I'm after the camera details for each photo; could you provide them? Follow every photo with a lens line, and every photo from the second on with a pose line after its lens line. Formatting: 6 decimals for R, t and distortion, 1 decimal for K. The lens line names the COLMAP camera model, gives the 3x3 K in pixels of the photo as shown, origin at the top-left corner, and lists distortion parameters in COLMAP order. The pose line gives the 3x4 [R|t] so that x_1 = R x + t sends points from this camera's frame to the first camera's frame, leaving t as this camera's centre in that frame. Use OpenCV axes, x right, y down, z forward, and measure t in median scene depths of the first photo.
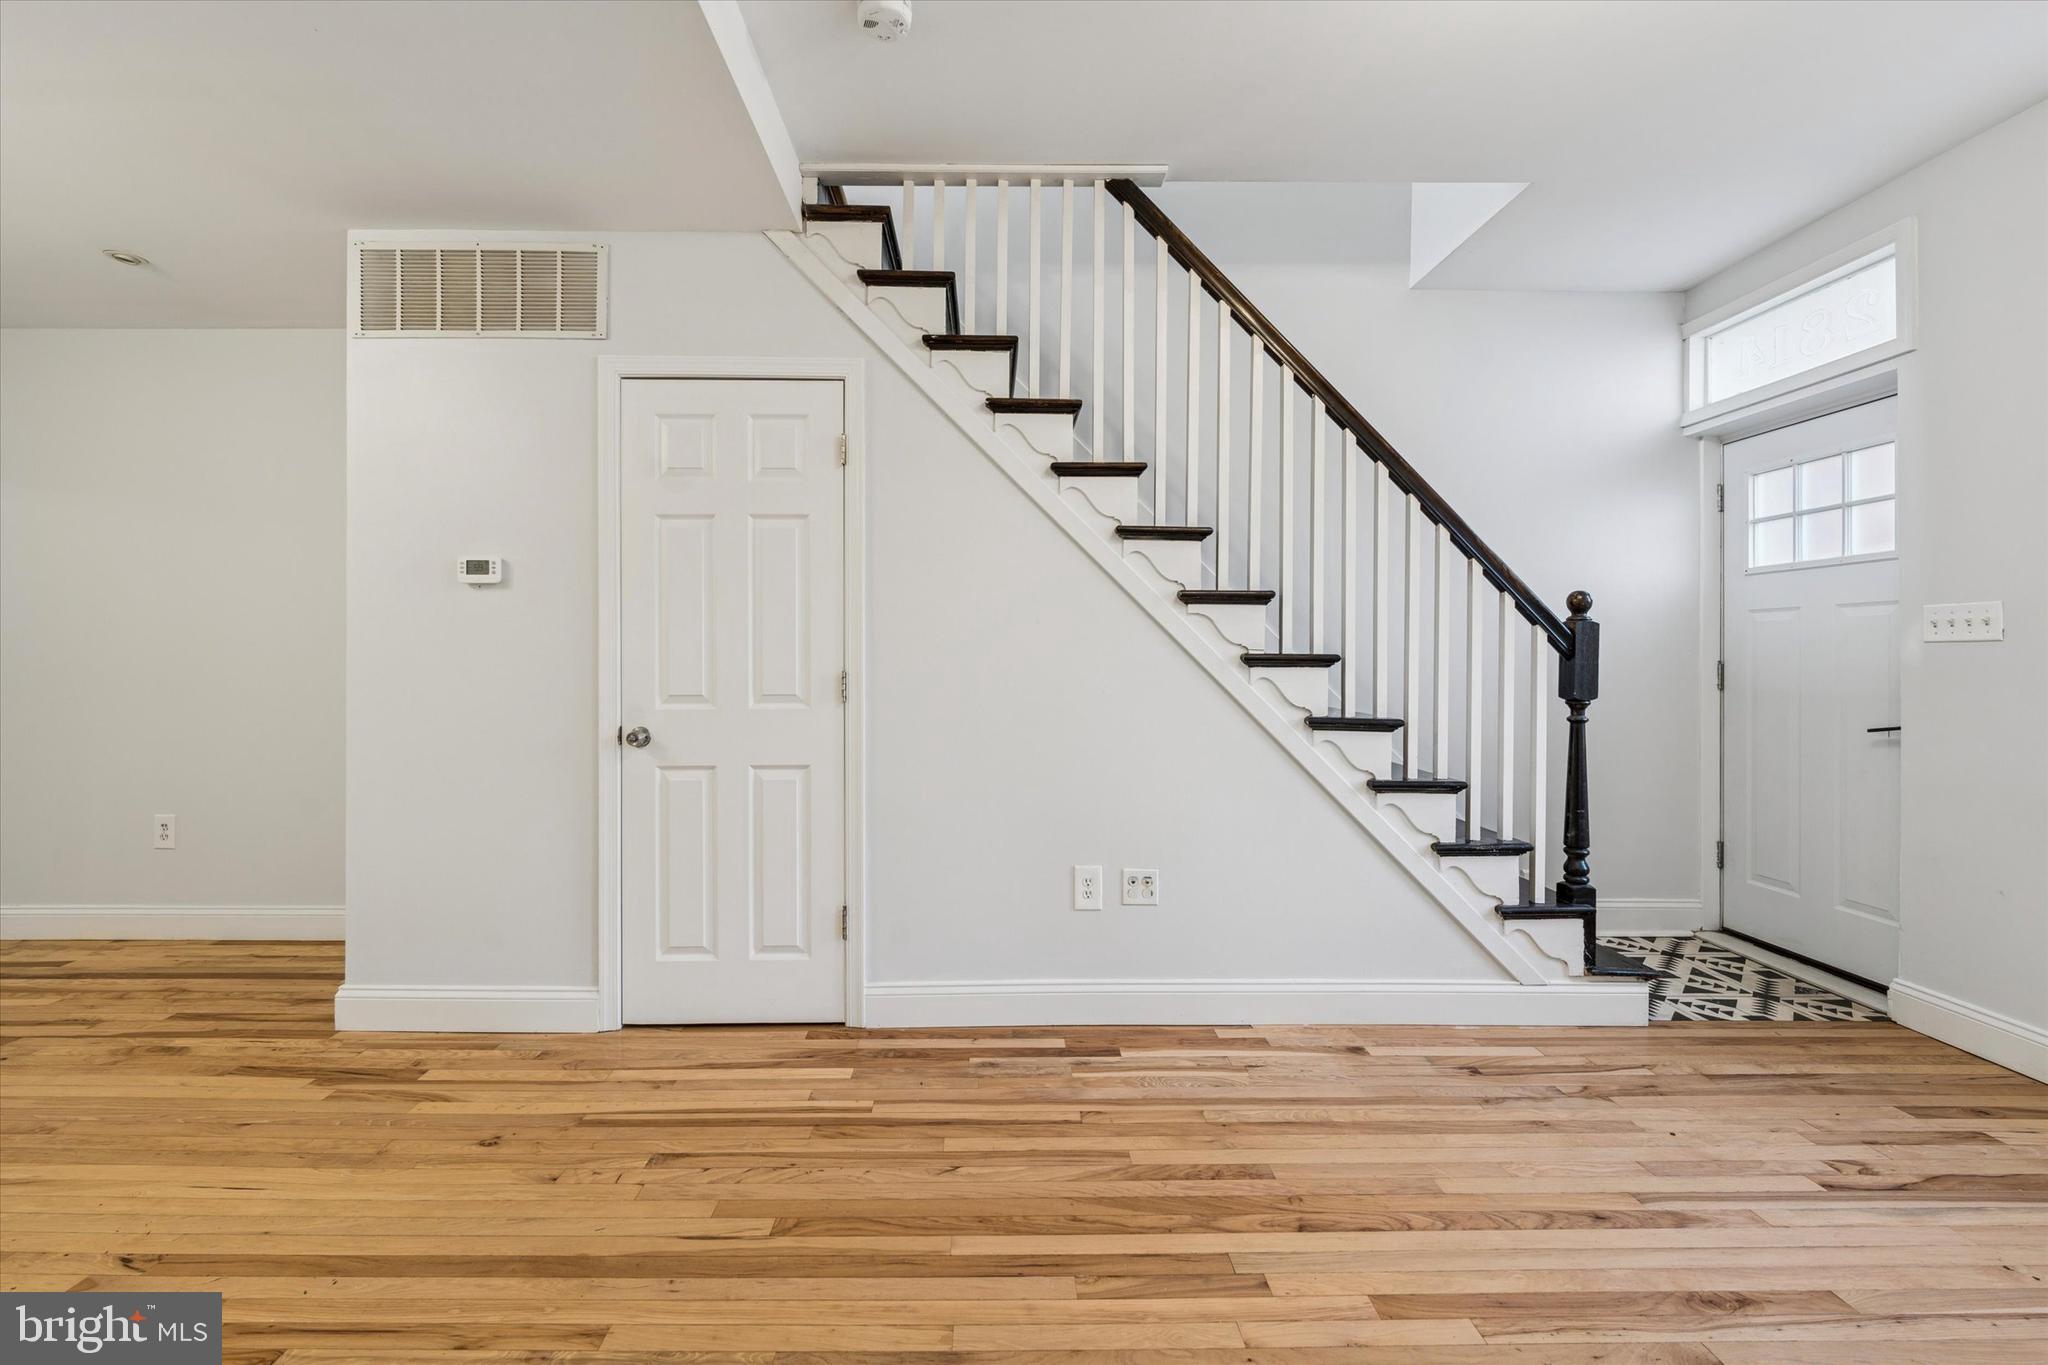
lens RADIAL K [[837.0, 0, 996.6], [0, 837.0, 673.4], [0, 0, 1]] dist [0.003617, -0.001780]
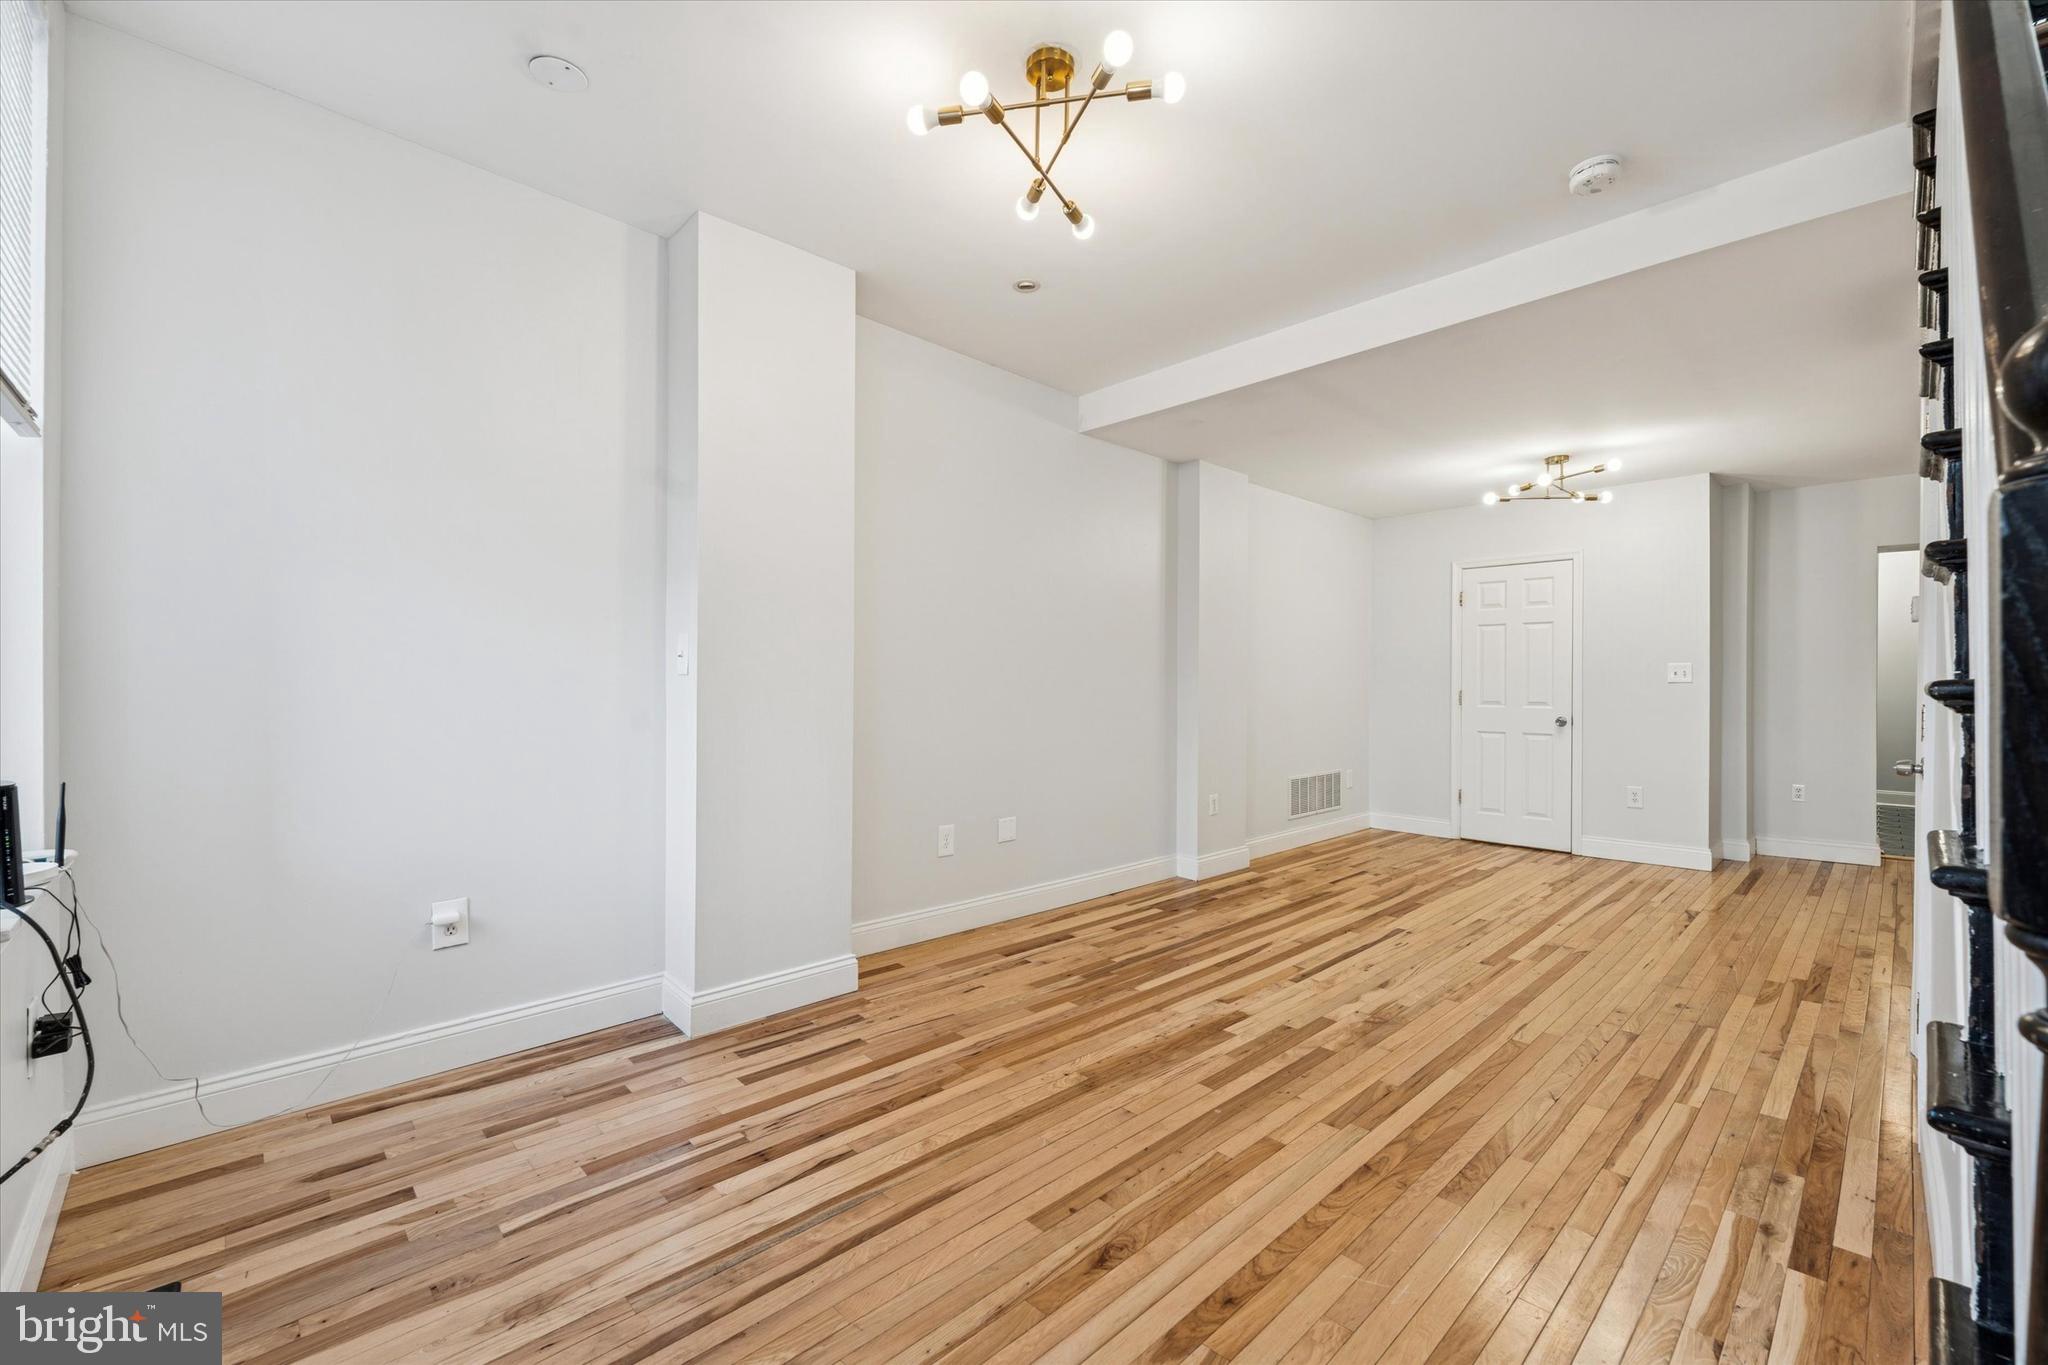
lens RADIAL K [[837.0, 0, 1002.0], [0, 837.0, 676.2], [0, 0, 1]] dist [0.003617, -0.001780]
pose [[-0.747978, -0.010038, -0.663648, 1.045430], [-0.011426, 0.999932, -0.002247, -0.013515], [0.663625, 0.005902, -0.748042, 1.045664]]
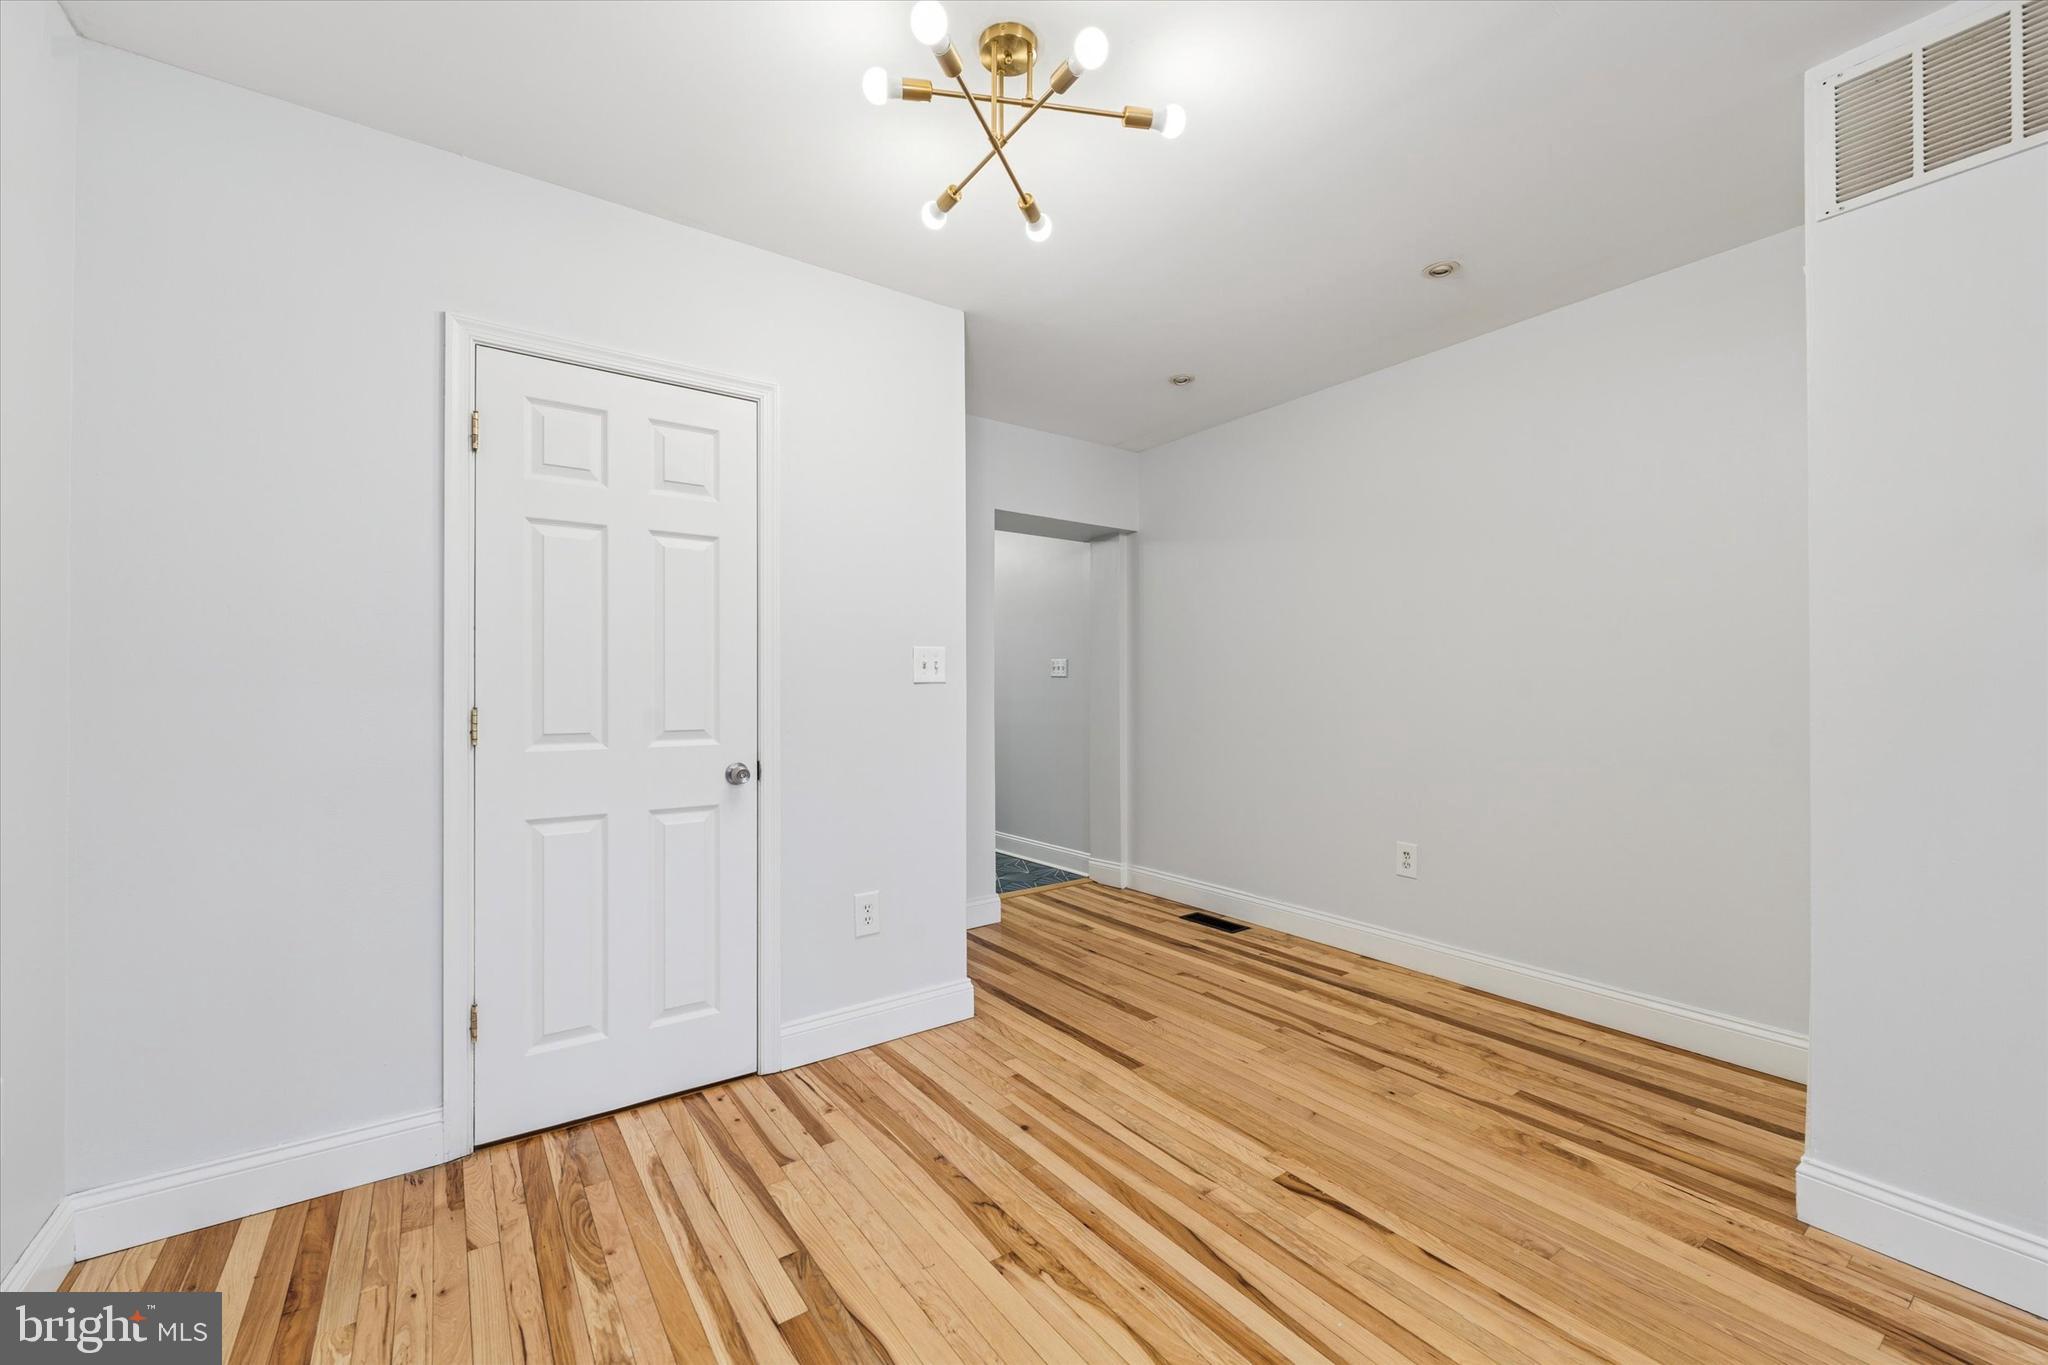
lens RADIAL K [[837.0, 0, 1035.8], [0, 837.0, 682.0], [0, 0, 1]] dist [0.003617, -0.001780]
pose [[0.578733, -0.013178, -0.815411, -0.594645], [-0.006519, 0.999763, -0.020784, -0.000262], [0.815491, 0.017344, 0.578510, 0.078833]]
